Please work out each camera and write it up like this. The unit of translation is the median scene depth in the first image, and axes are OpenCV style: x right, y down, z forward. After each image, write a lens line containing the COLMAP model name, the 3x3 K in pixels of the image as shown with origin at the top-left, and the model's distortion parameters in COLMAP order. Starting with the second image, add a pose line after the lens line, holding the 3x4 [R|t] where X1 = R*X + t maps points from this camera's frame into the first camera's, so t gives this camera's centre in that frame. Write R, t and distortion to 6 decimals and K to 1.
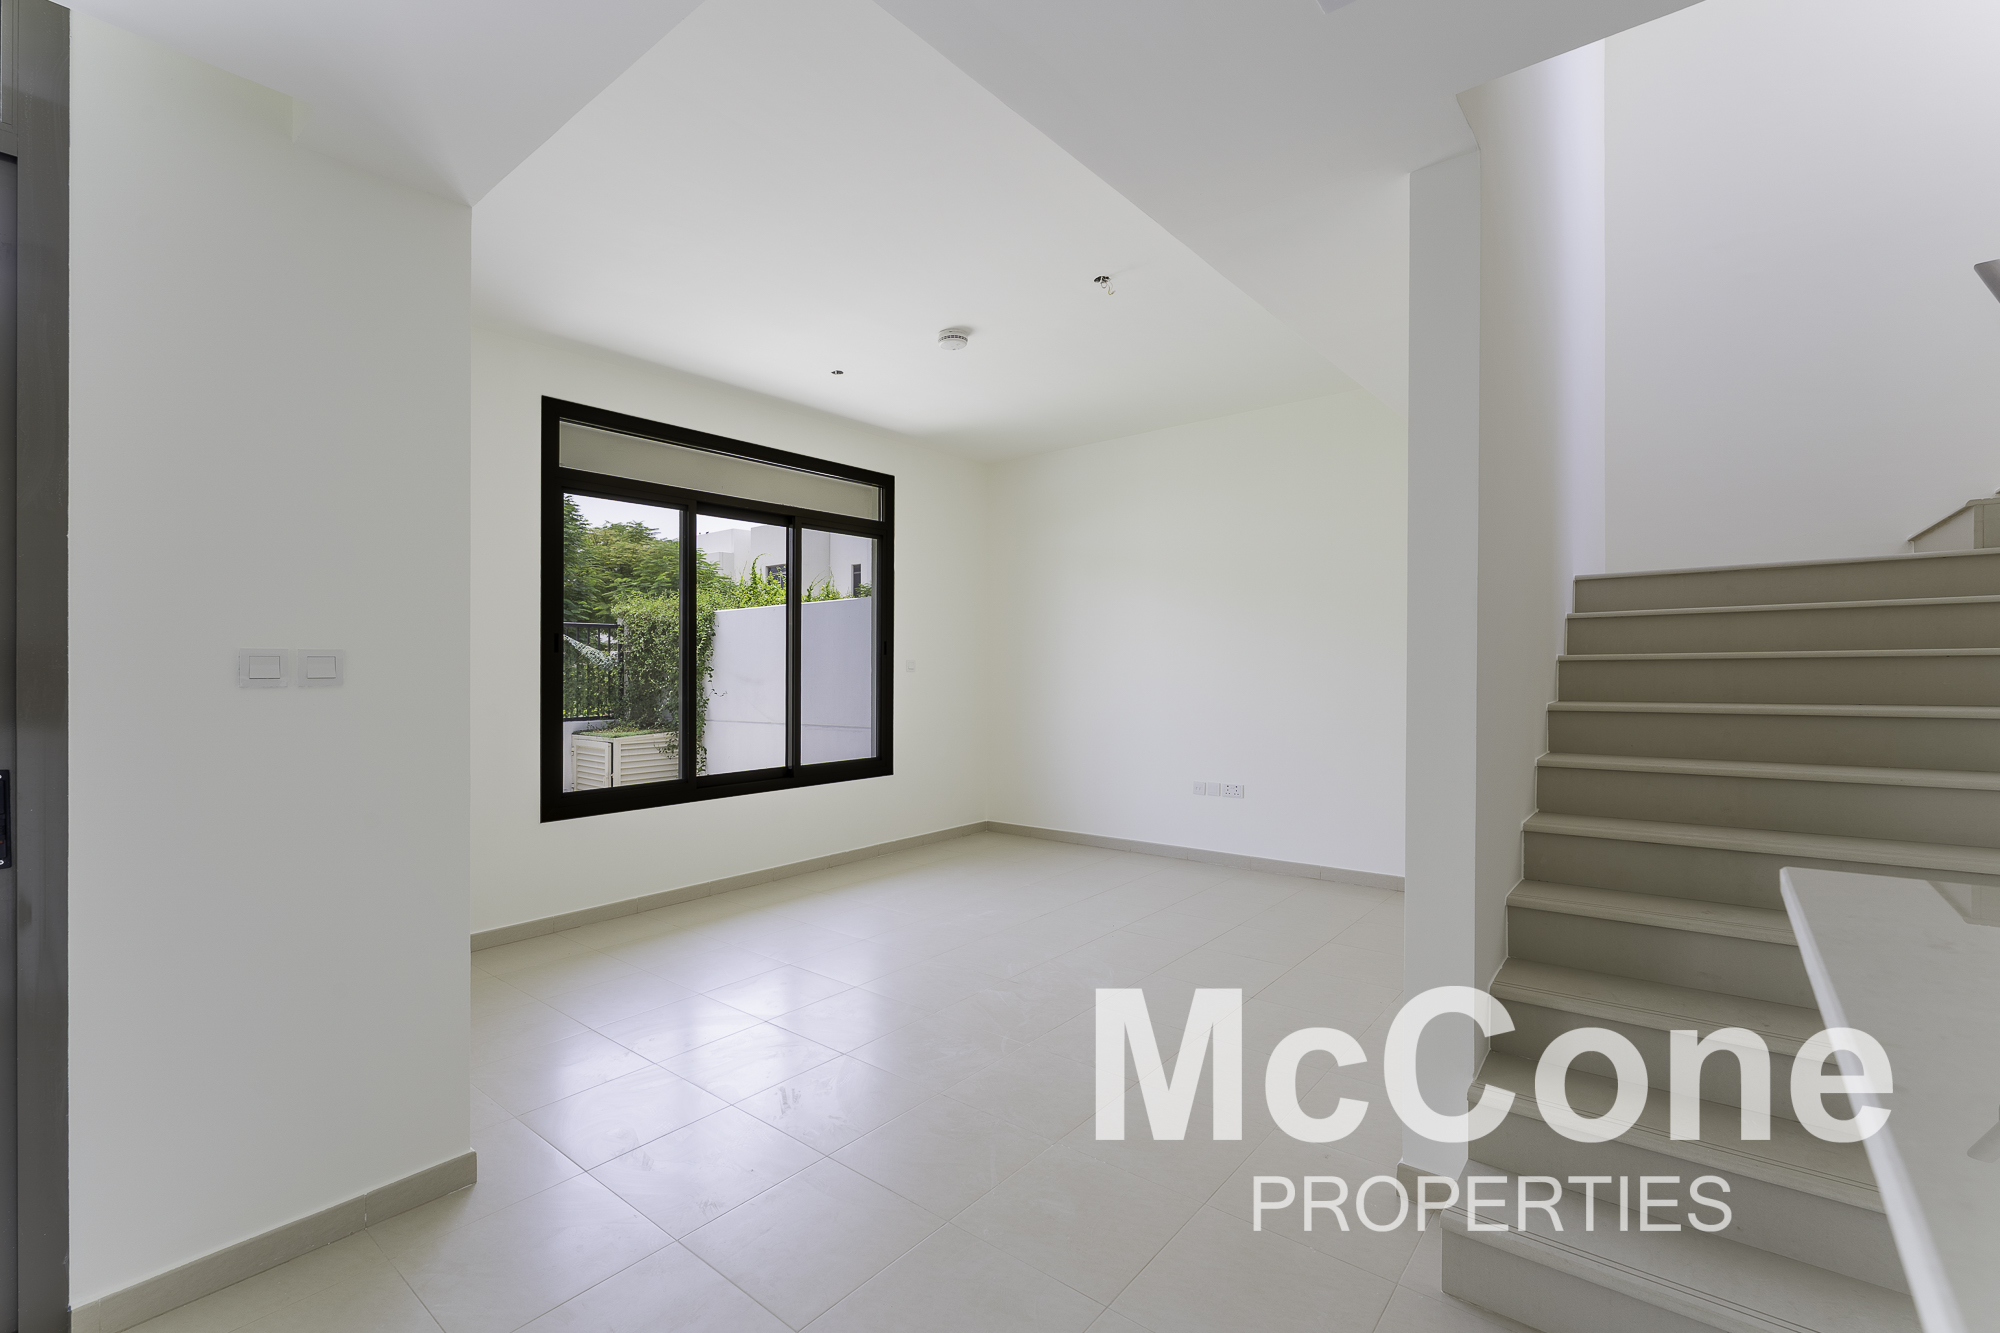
lens RADIAL K [[884.3, 0, 1031.6], [0, 884.3, 576.2], [0, 0, 1]] dist [0.000453, 0.000006]
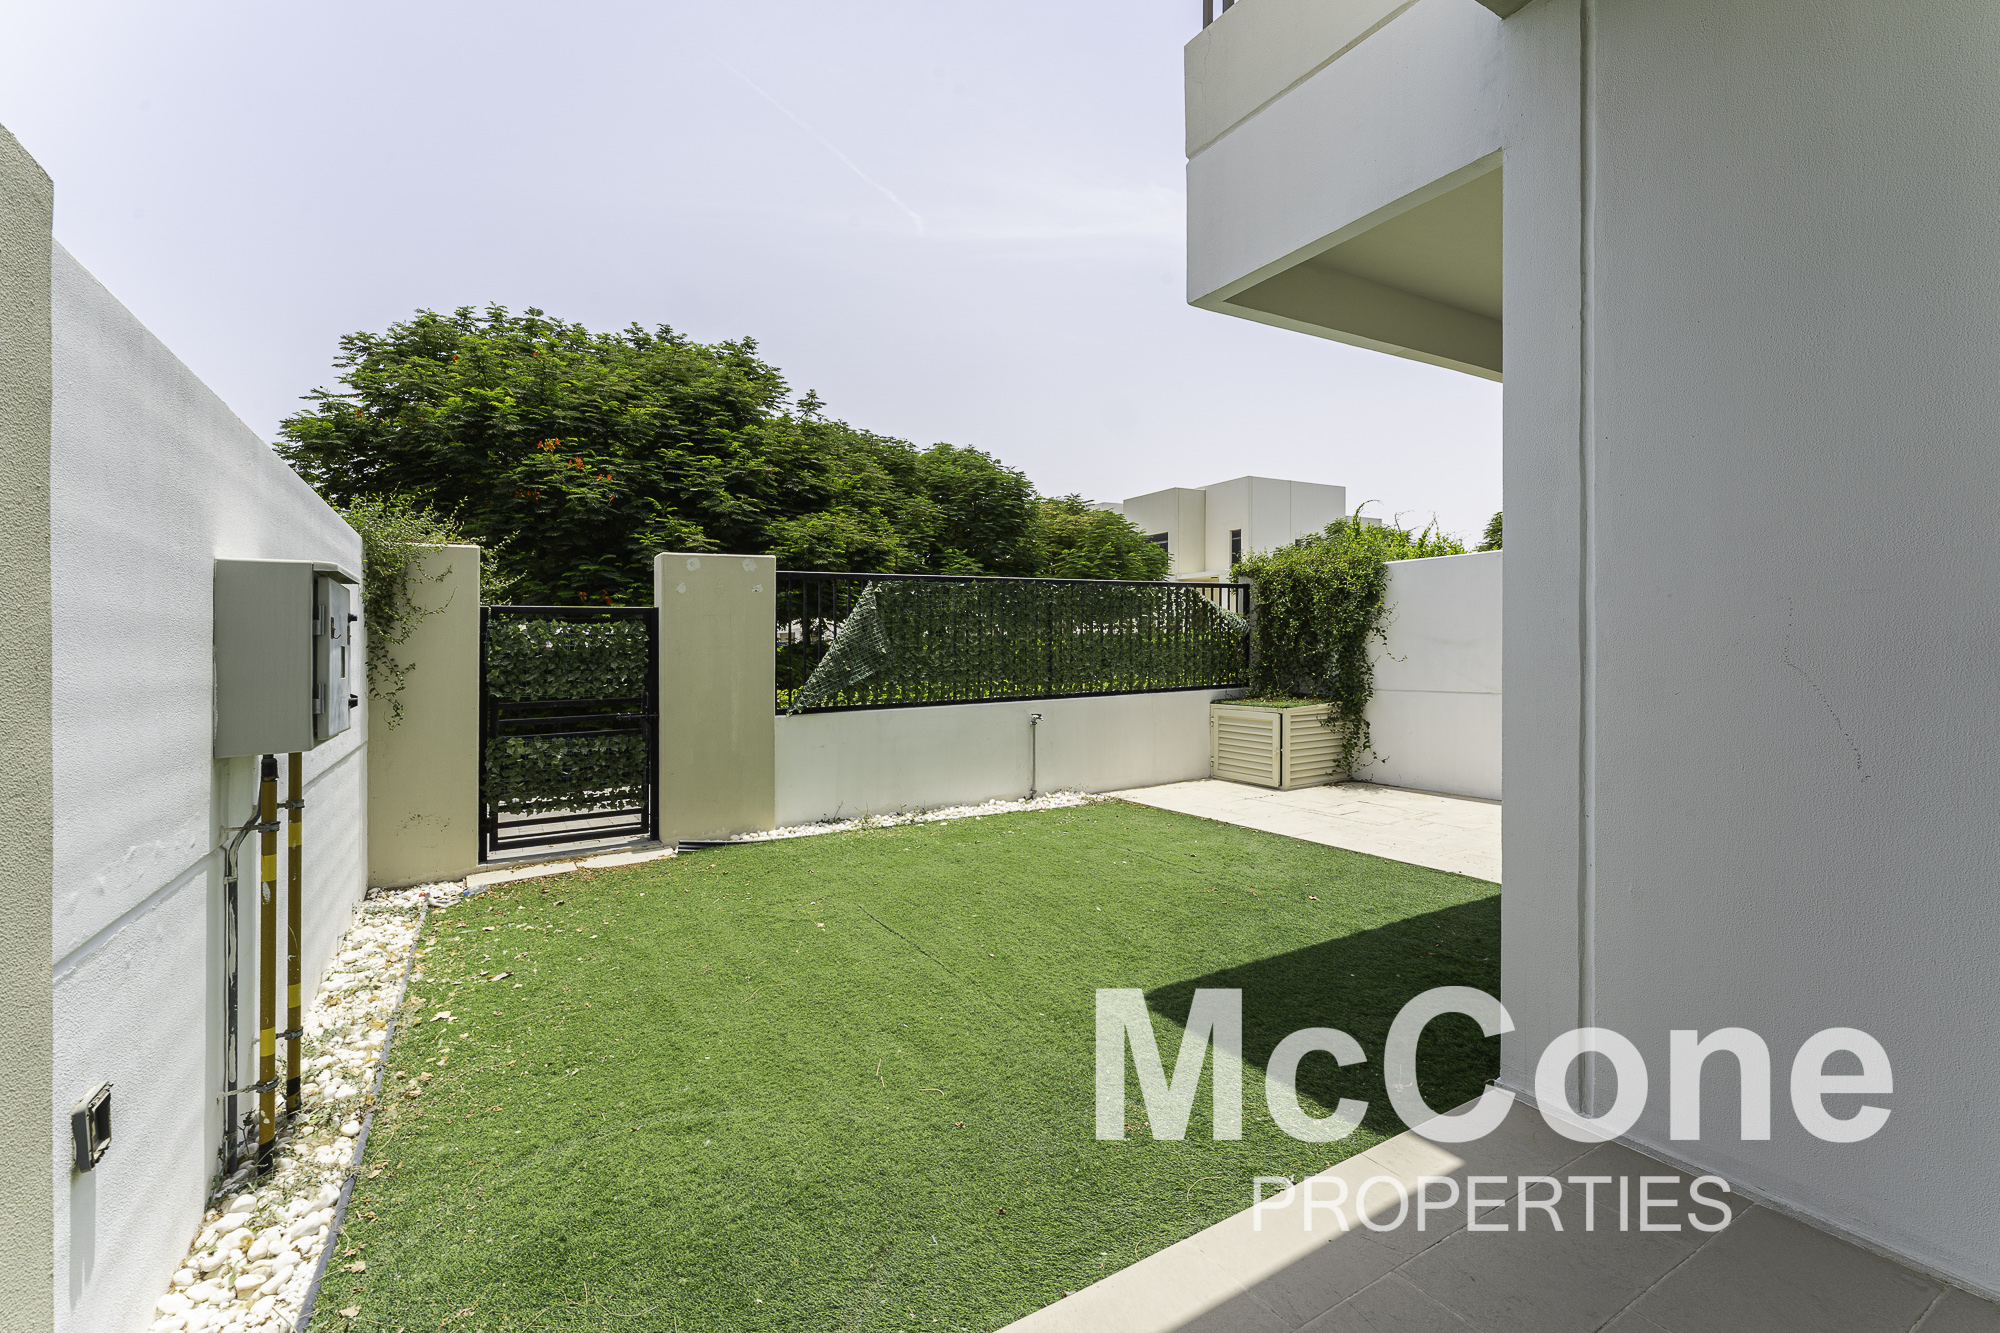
lens RADIAL K [[871.9, 0, 994.9], [0, 871.9, 630.8], [0, 0, 1]] dist [-0.004759, 0.000466]
pose [[0.927745, -0.015771, -0.372880, -0.657284], [0.050504, 0.995222, 0.083565, 0.025285], [0.369781, -0.096359, 0.924109, 0.117758]]
